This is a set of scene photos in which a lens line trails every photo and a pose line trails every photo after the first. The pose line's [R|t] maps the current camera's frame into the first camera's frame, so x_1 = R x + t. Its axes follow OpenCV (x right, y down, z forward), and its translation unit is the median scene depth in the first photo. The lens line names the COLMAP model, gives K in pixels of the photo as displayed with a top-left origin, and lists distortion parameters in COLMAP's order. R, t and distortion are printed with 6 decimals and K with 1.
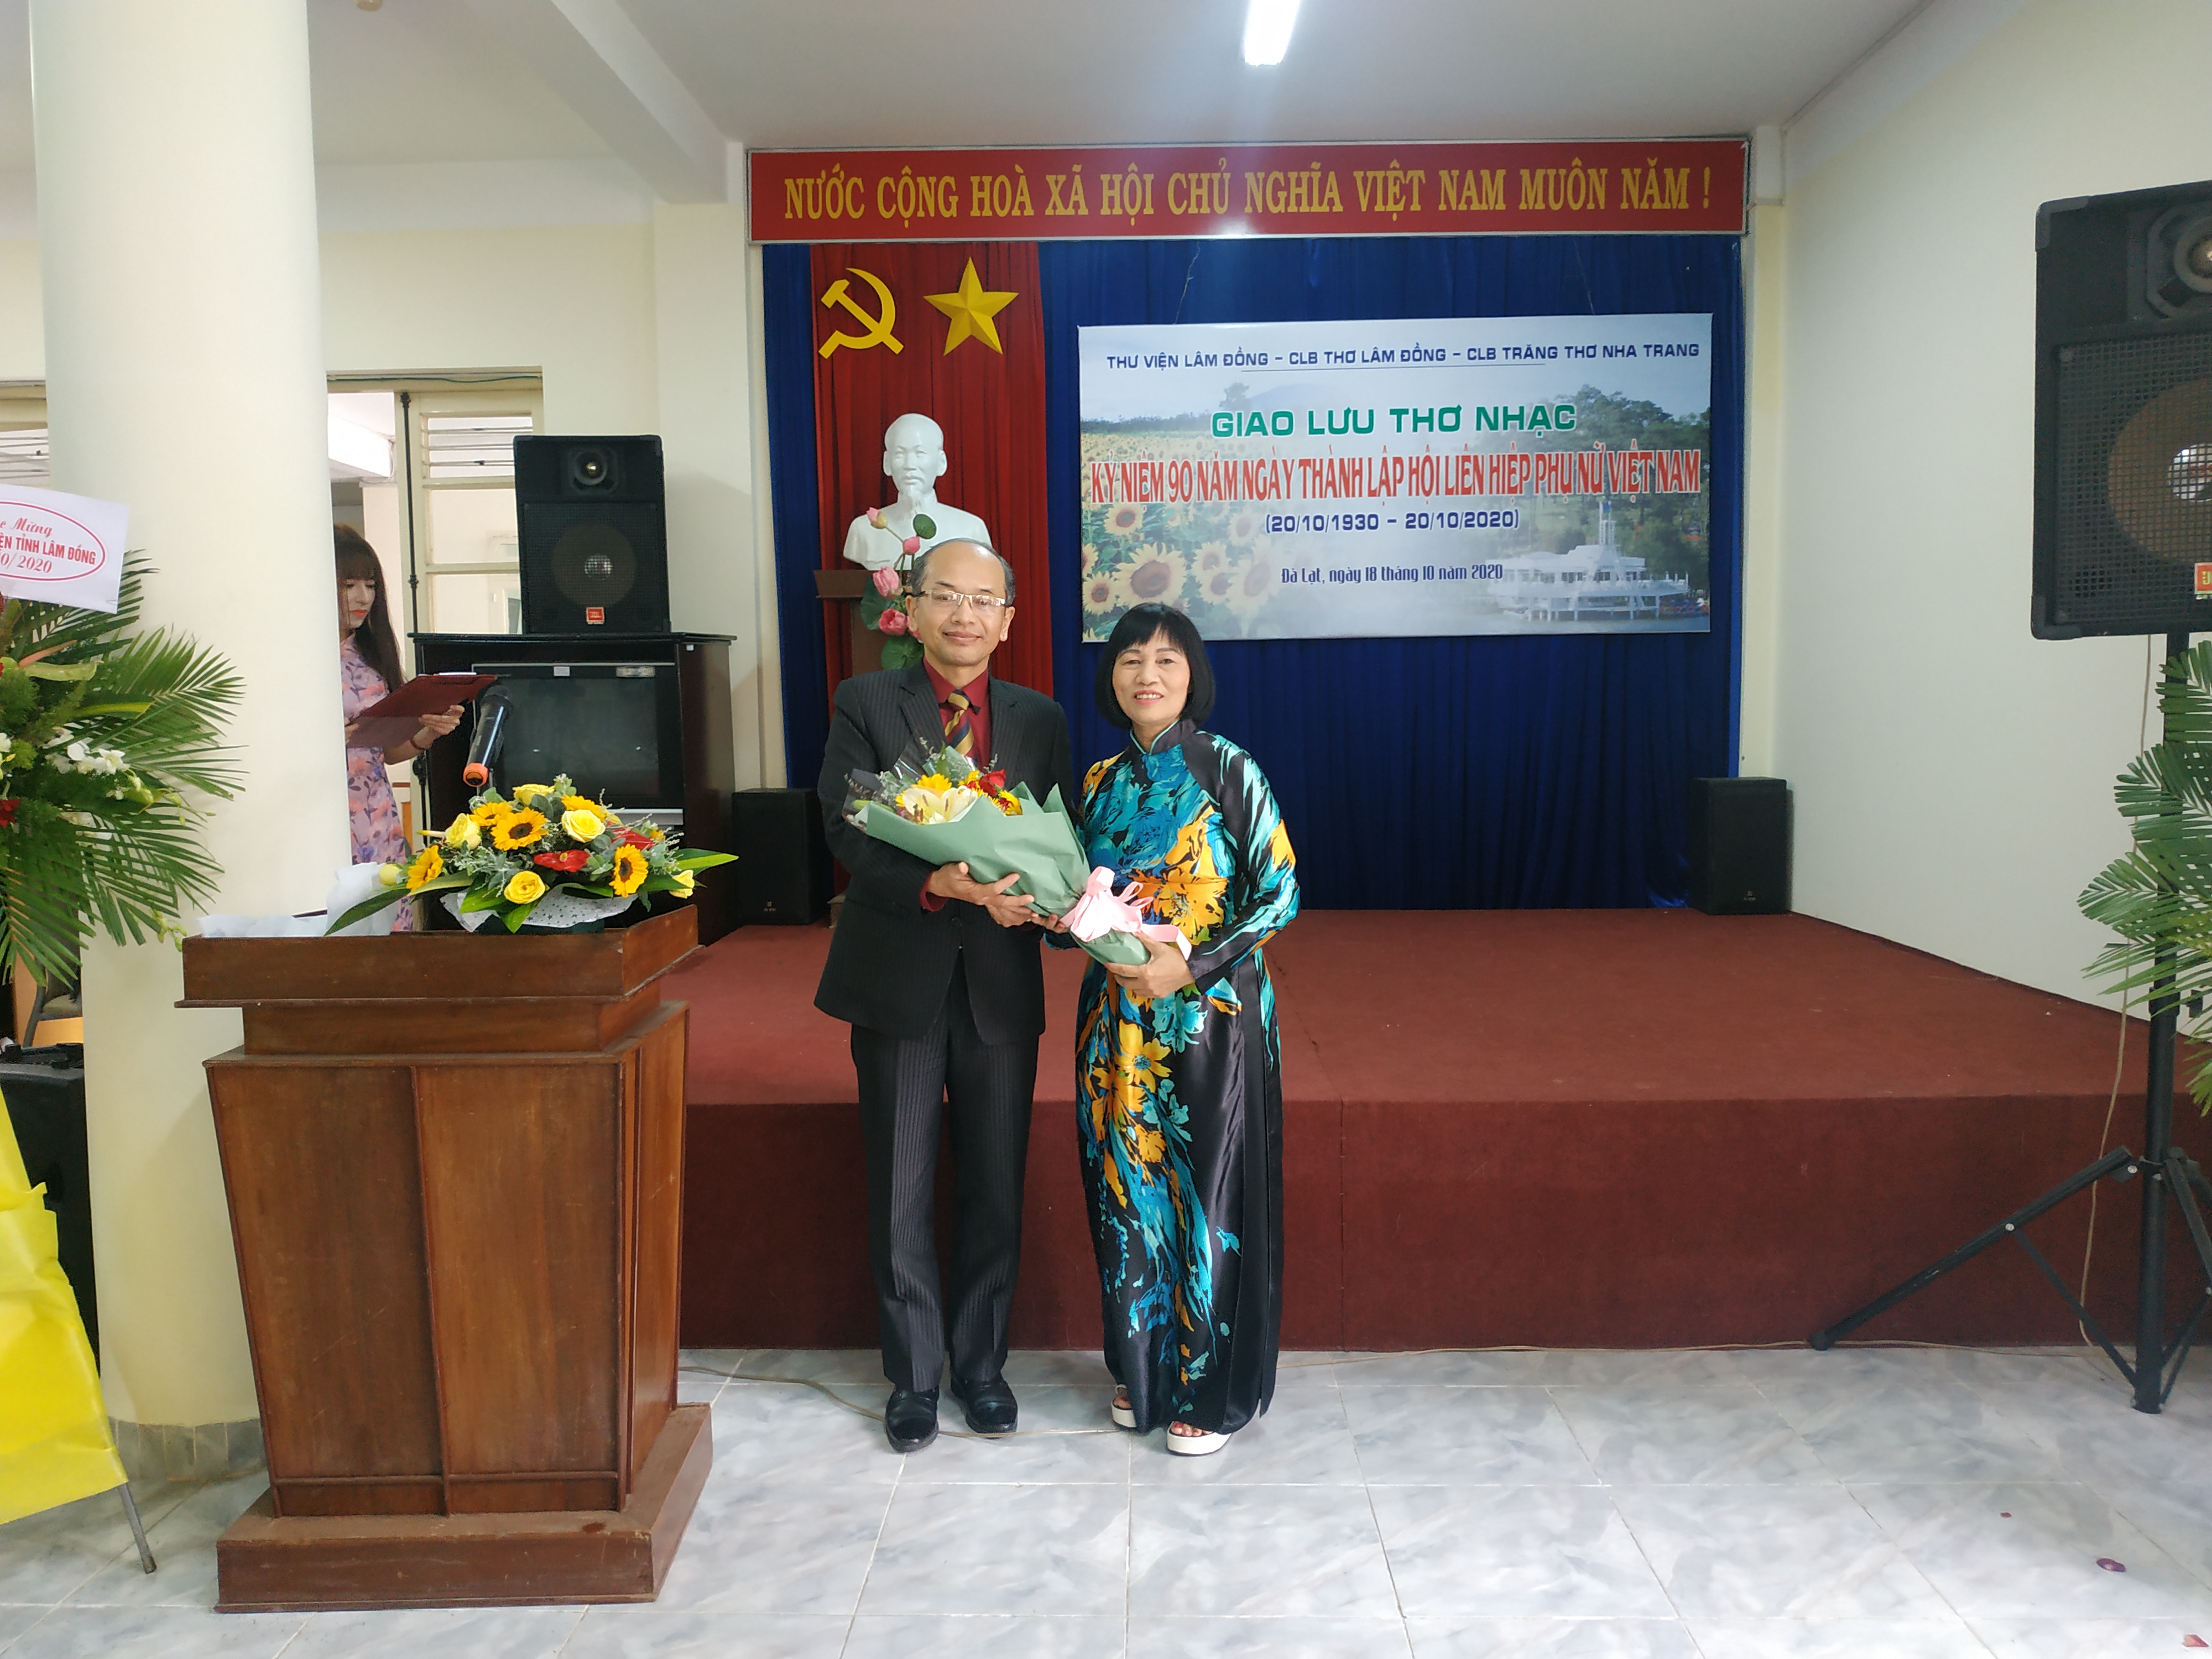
lens RADIAL K [[1679.0, 0, 1097.8], [0, 1679.0, 842.3], [0, 0, 1]] dist [0.024903, -0.075119]
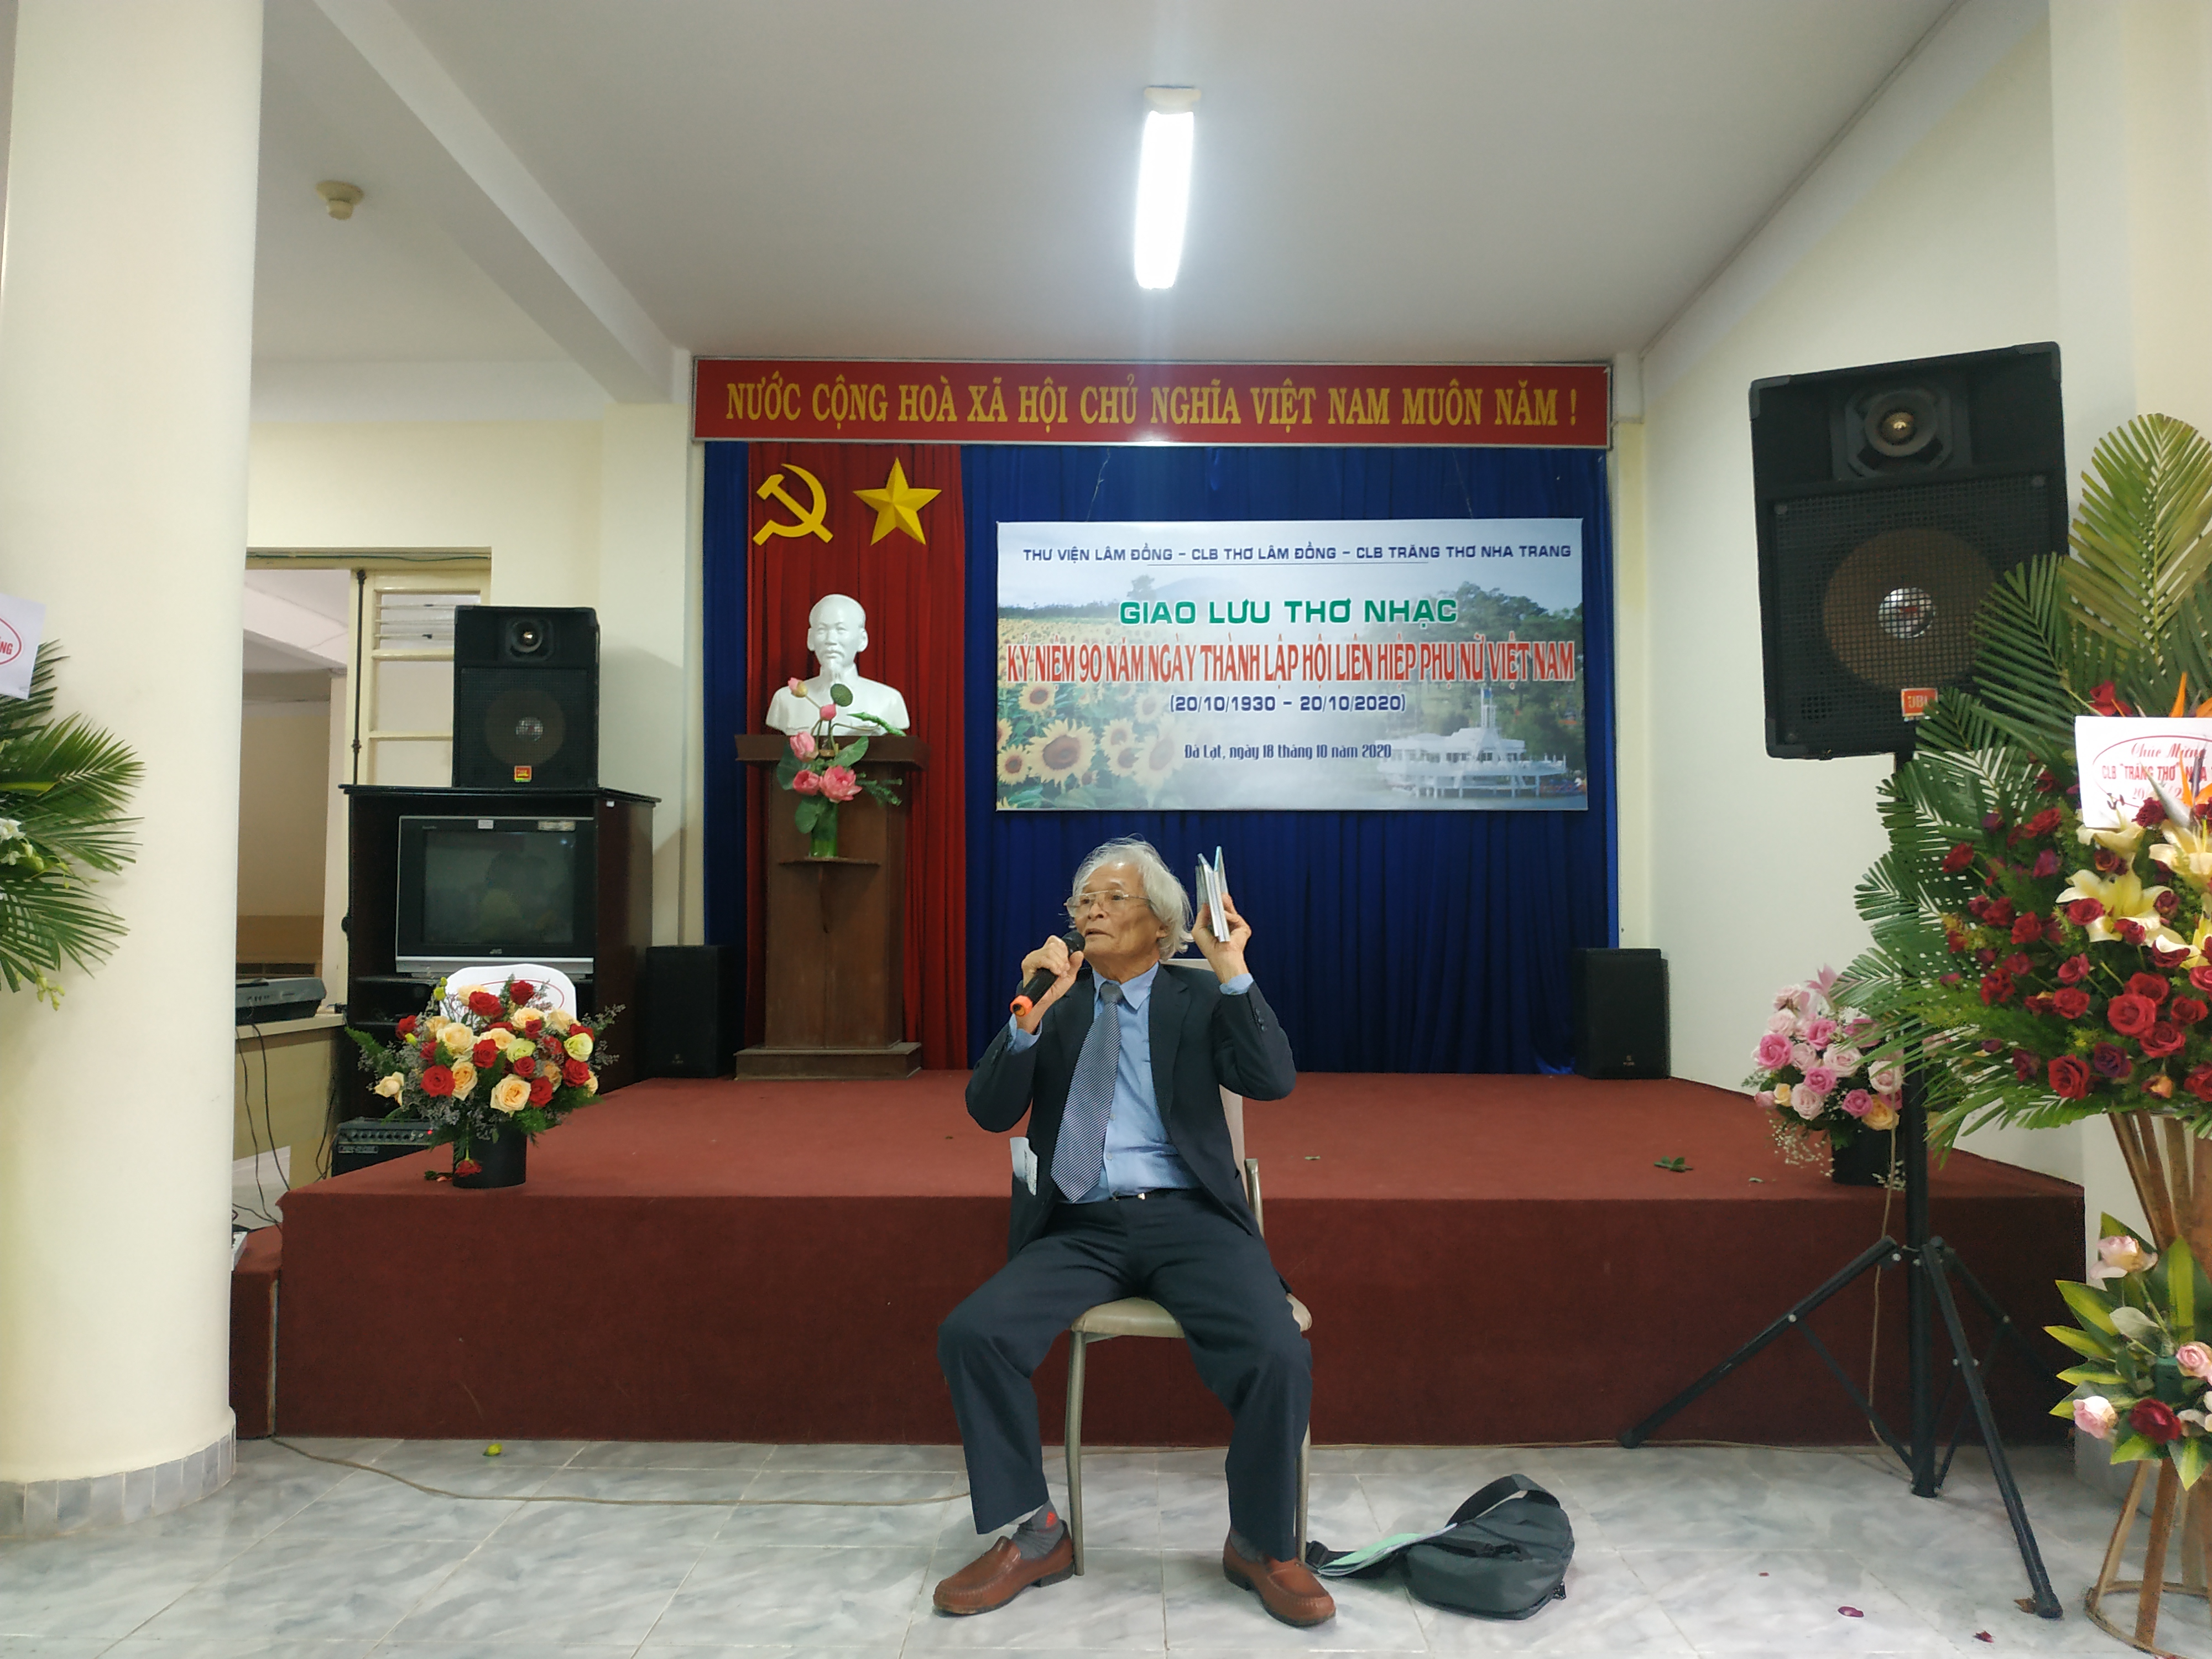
lens RADIAL K [[1679.0, 0, 1107.9], [0, 1679.0, 827.6], [0, 0, 1]] dist [0.024903, -0.075119]
pose [[0.999691, 0.015520, 0.019428, 0.042702], [-0.012660, 0.990134, -0.139553, 0.037123], [-0.021402, 0.139264, 0.990024, -0.038139]]
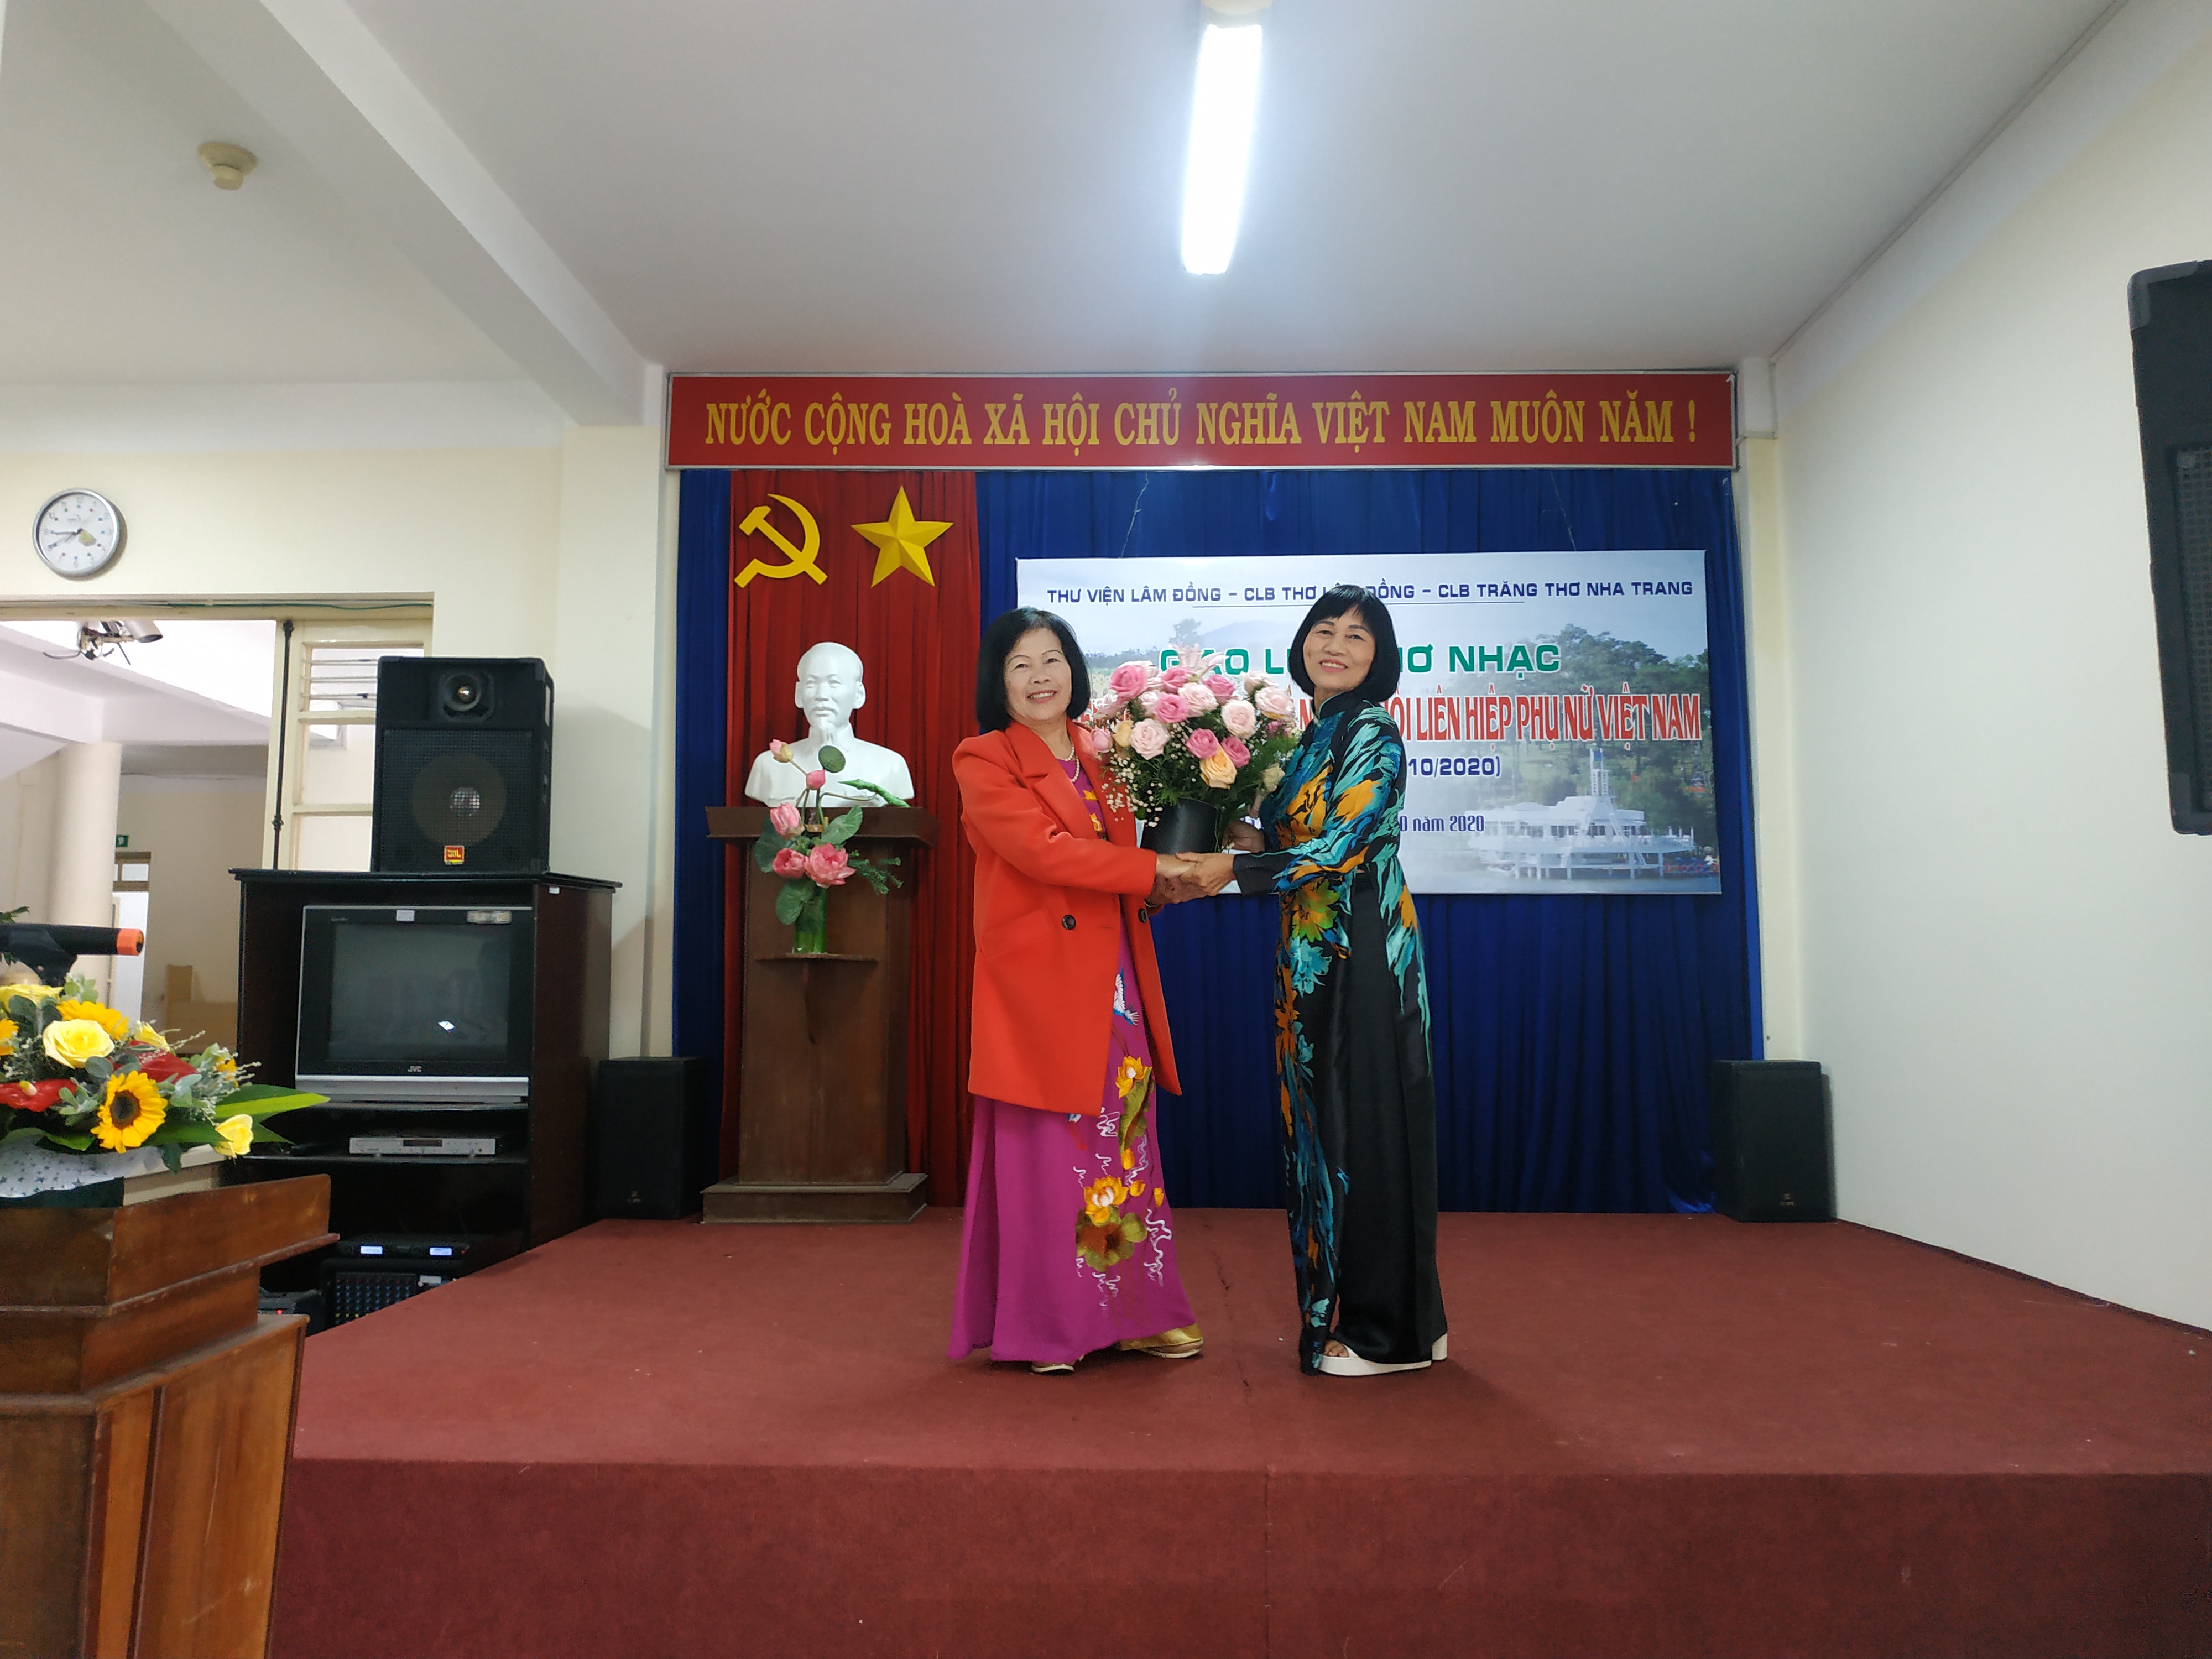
lens RADIAL K [[1679.0, 0, 1095.9], [0, 1679.0, 825.3], [0, 0, 1]] dist [0.024903, -0.075119]
pose [[0.999915, 0.012810, -0.002448, 0.036641], [-0.013041, 0.981698, -0.190000, 0.012064], [-0.000031, 0.190015, 0.981781, 0.125049]]
